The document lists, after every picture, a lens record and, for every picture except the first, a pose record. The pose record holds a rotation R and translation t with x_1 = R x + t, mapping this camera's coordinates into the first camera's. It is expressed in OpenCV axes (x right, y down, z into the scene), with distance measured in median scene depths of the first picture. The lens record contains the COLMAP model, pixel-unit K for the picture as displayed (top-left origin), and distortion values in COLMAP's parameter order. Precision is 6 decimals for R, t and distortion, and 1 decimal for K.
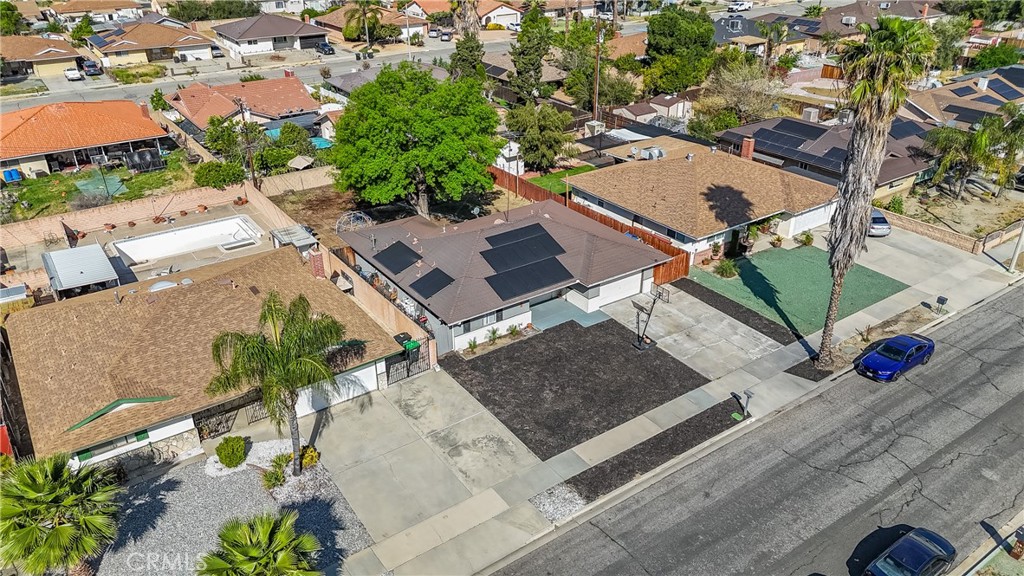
lens RADIAL K [[753.4, 0, 512.0], [0, 753.4, 288.0], [0, 0, 1]] dist [0.082451, -0.081437]
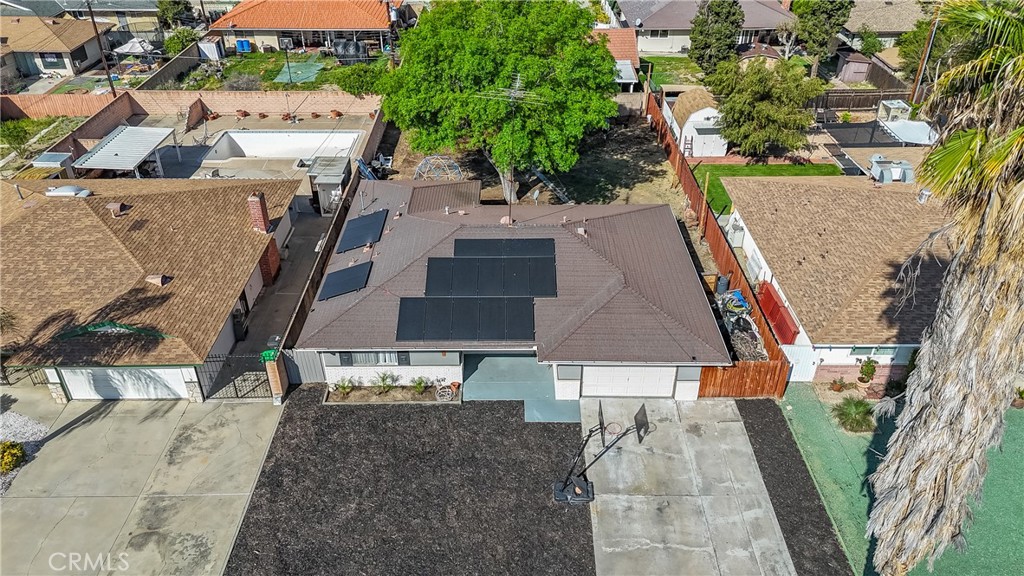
lens RADIAL K [[757.4, 0, 512.0], [0, 757.4, 288.0], [0, 0, 1]] dist [0.048320, -0.037861]
pose [[0.820690, 0.310810, -0.479443, 0.353375], [-0.263284, 0.950424, 0.165455, -0.153692], [0.507099, -0.009558, 0.861835, 0.449182]]
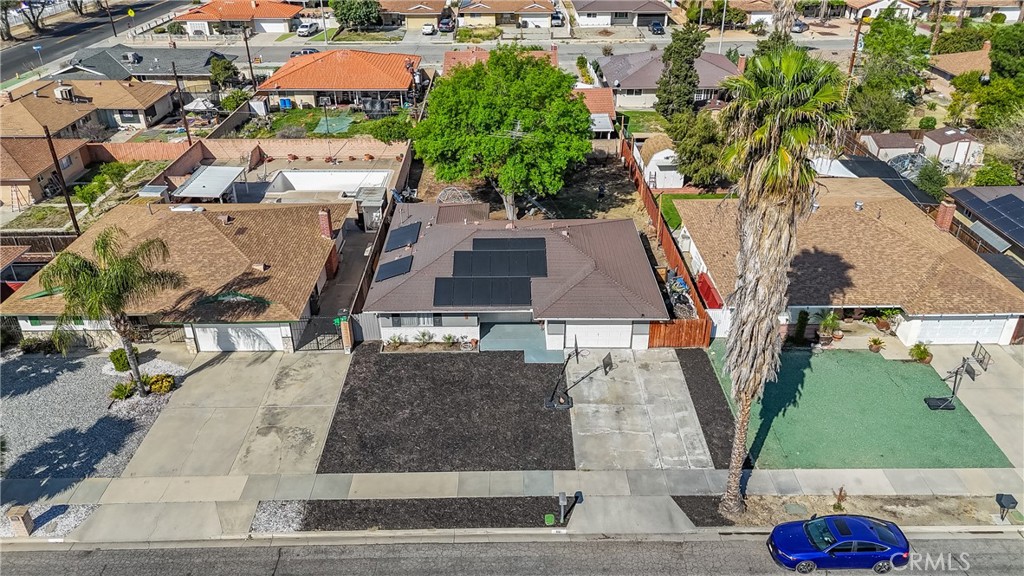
lens RADIAL K [[757.4, 0, 512.0], [0, 757.4, 288.0], [0, 0, 1]] dist [0.048320, -0.037861]
pose [[0.824161, 0.272500, -0.496491, 0.496910], [-0.259336, 0.960913, 0.096909, -0.113113], [0.503492, 0.048889, 0.862615, 0.222776]]
